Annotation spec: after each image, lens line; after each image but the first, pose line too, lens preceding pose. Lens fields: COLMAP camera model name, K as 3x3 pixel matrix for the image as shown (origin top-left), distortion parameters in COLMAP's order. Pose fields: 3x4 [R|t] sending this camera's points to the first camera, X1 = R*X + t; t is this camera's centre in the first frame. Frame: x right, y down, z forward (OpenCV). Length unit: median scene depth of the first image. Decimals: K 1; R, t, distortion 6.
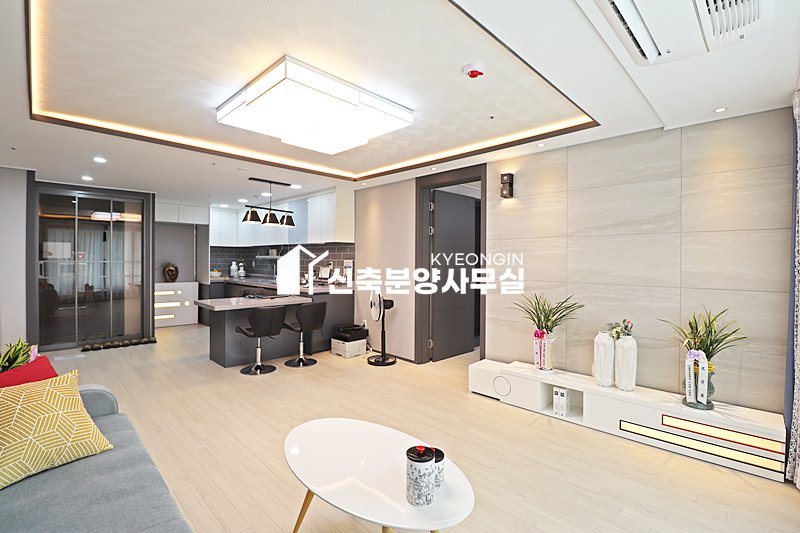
lens RADIAL K [[373.7, 0, 398.8], [0, 373.7, 261.4], [0, 0, 1]] dist [0.017961, -0.022047]
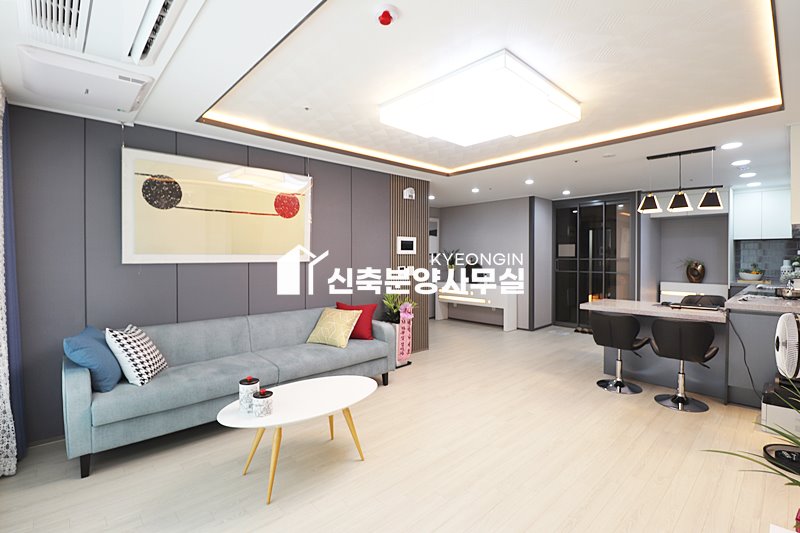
lens RADIAL K [[373.7, 0, 398.8], [0, 373.7, 261.4], [0, 0, 1]] dist [0.017961, -0.022047]
pose [[-0.044031, 0.004030, -0.999022, 0.462152], [-0.000661, 0.999992, 0.004063, 0.002265], [0.999030, 0.000839, -0.044028, 0.500183]]
